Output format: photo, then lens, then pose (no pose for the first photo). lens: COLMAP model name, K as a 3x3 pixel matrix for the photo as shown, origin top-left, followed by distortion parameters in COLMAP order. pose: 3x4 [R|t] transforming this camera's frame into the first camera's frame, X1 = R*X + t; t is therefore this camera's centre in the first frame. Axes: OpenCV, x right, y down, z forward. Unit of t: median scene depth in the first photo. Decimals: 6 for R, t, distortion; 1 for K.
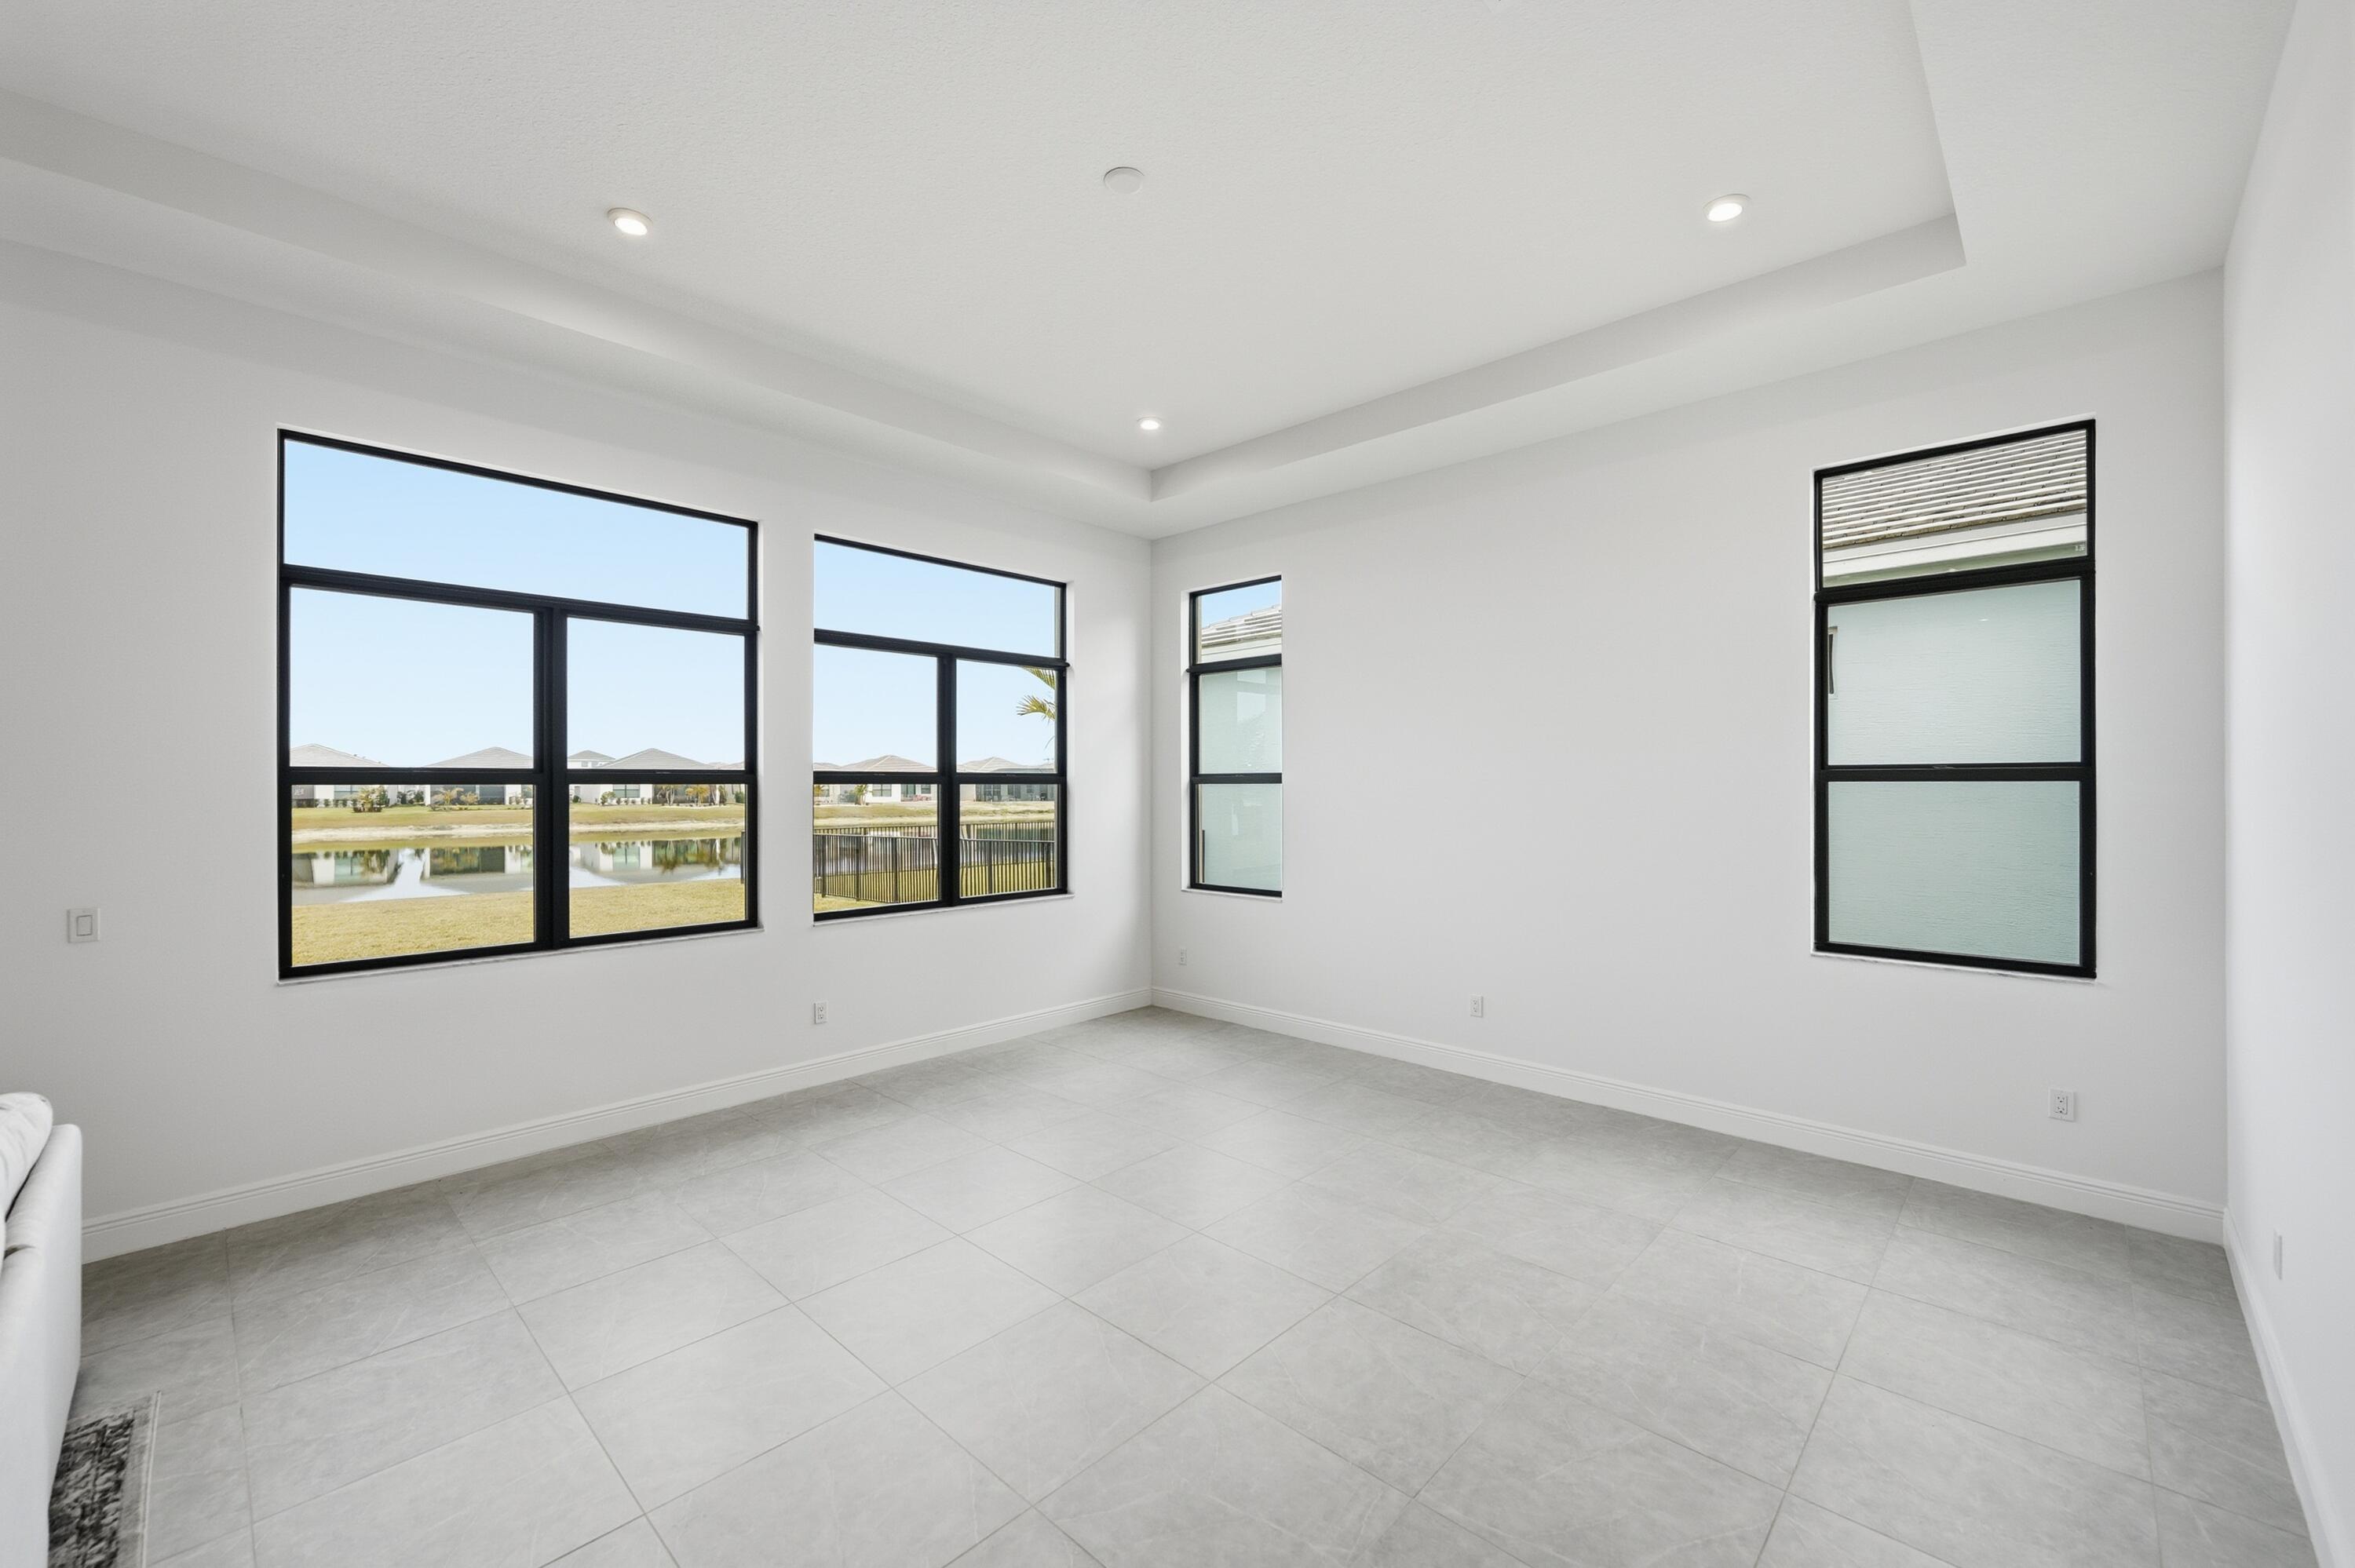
lens RADIAL K [[953.8, 0, 1162.7], [0, 953.8, 776.8], [0, 0, 1]] dist [0.003745, 0.000185]
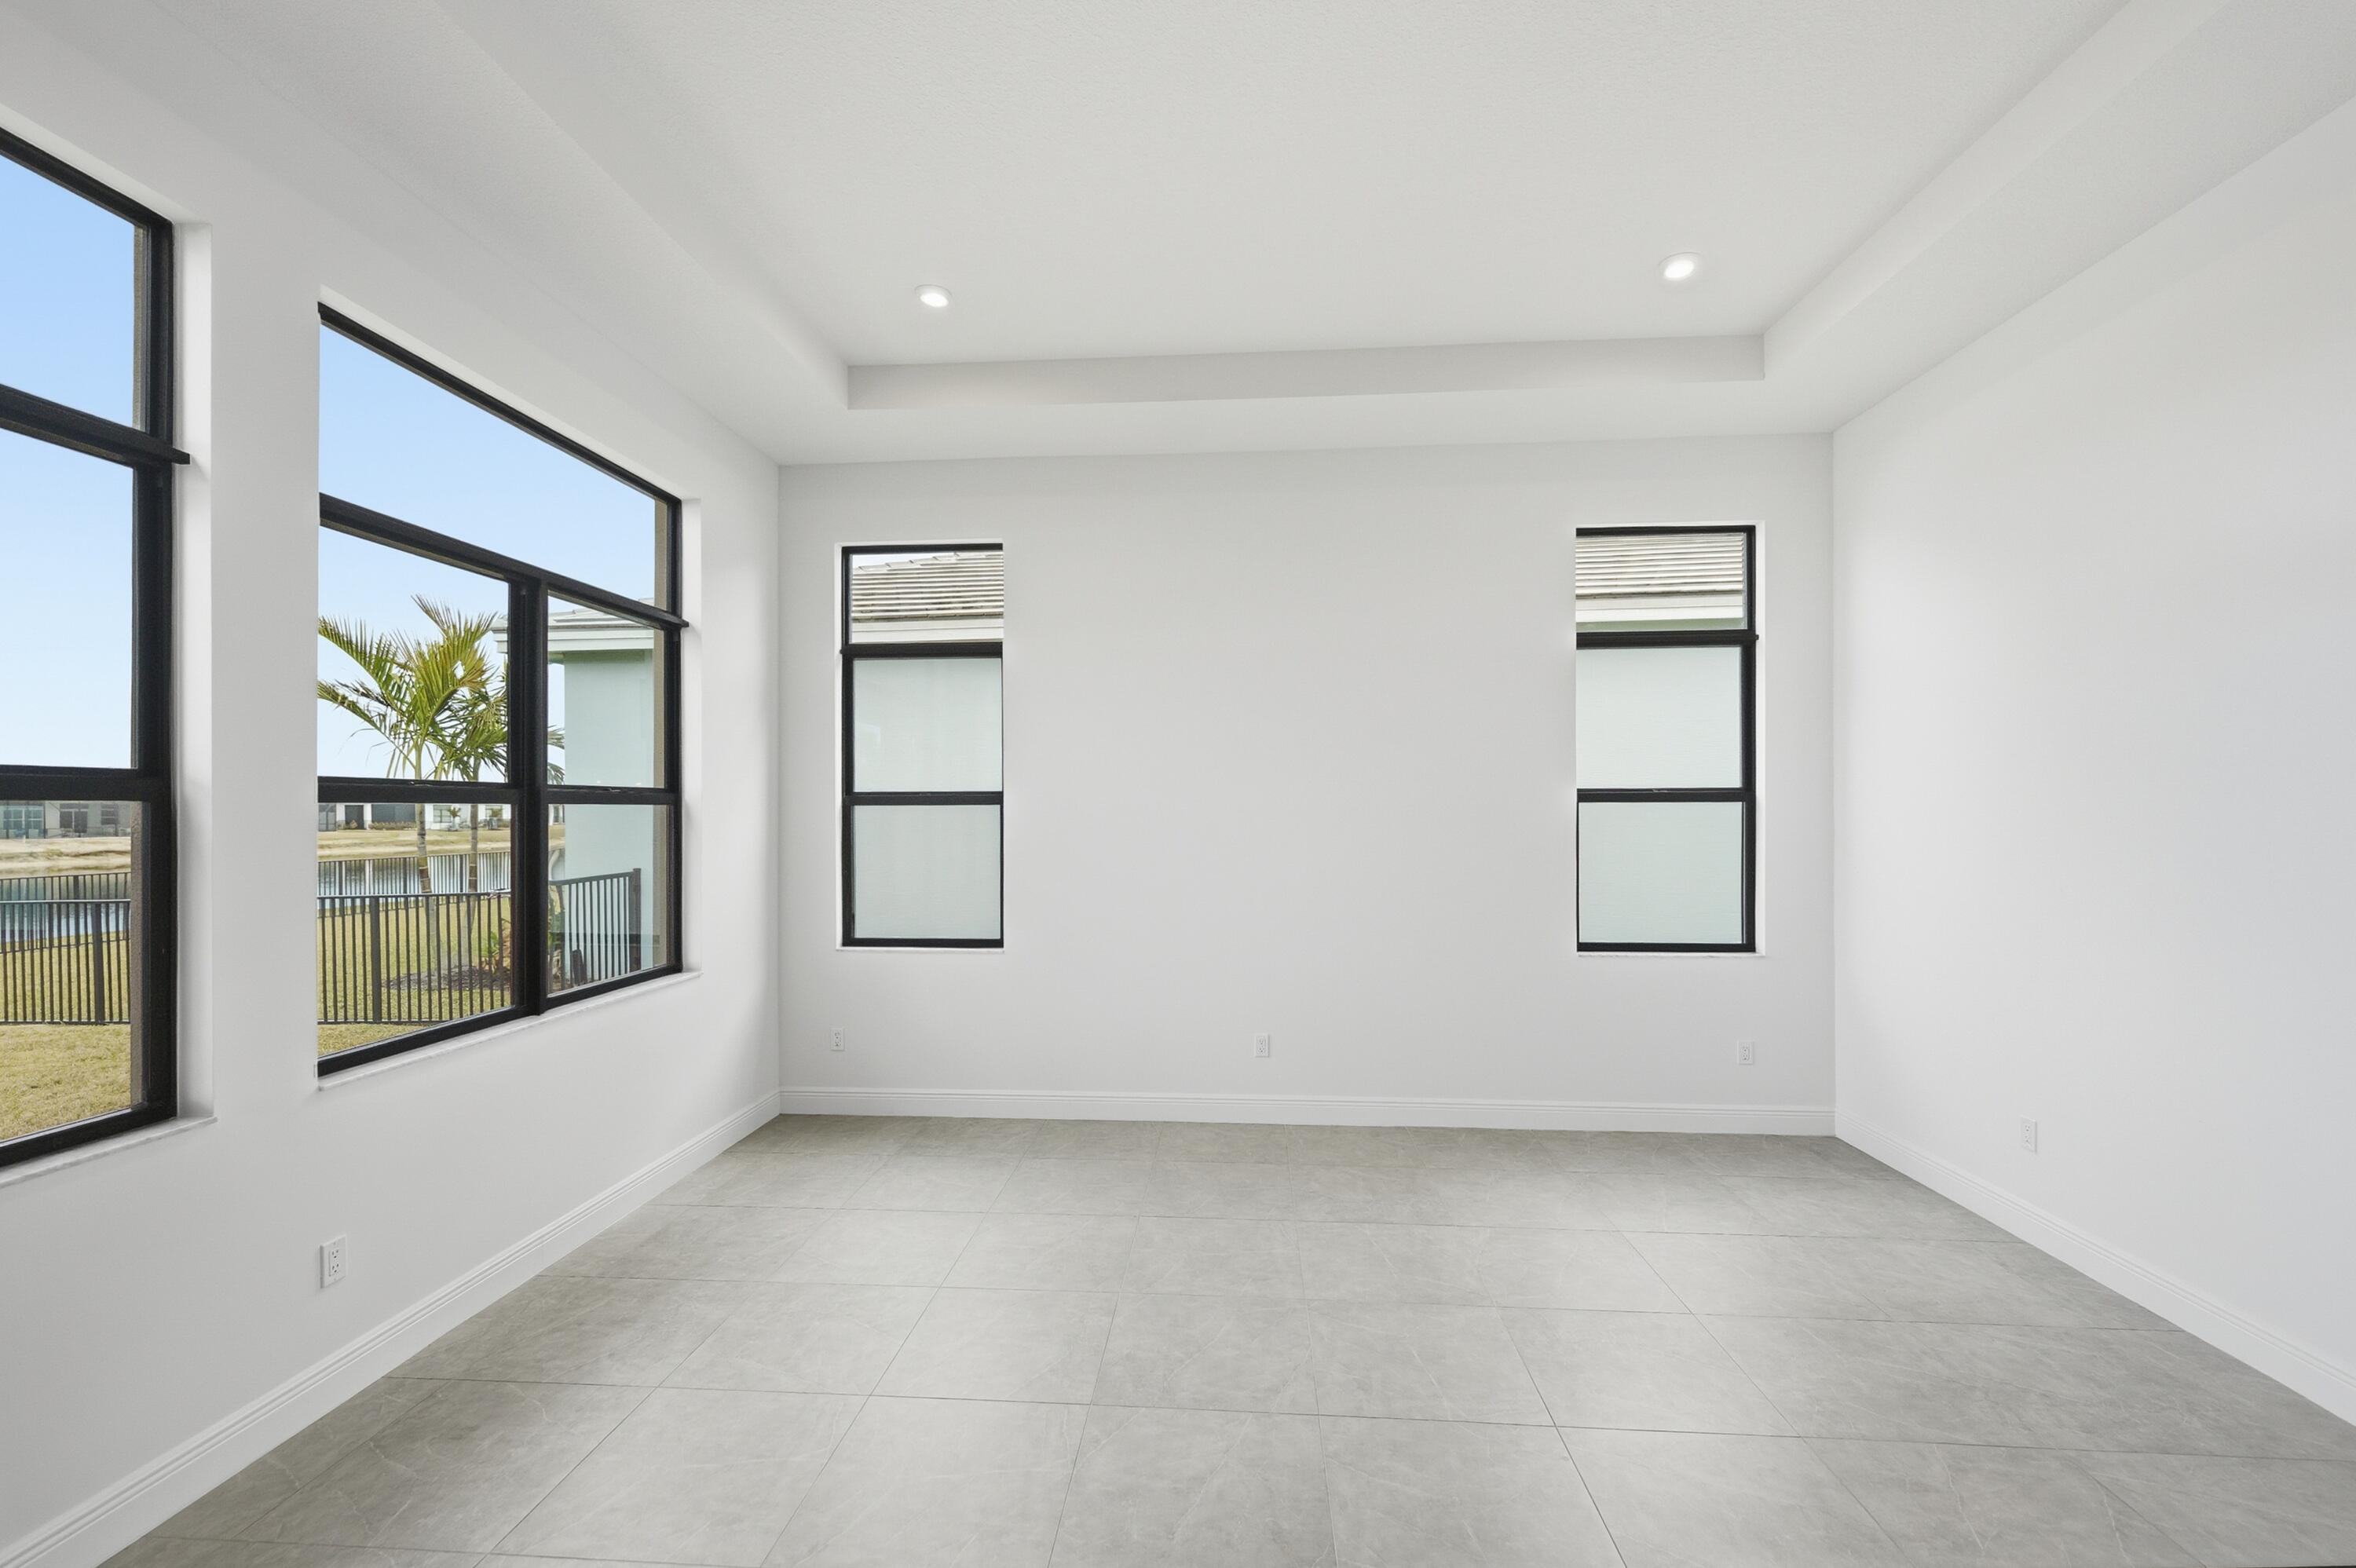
lens RADIAL K [[992.3, 0, 1171.6], [0, 992.3, 802.8], [0, 0, 1]] dist [0.003864, 0.000779]
pose [[0.768824, 0.003365, 0.639452, -0.356035], [-0.003650, 0.999993, -0.000874, 0.007024], [-0.639450, -0.001662, 0.768831, 0.323733]]
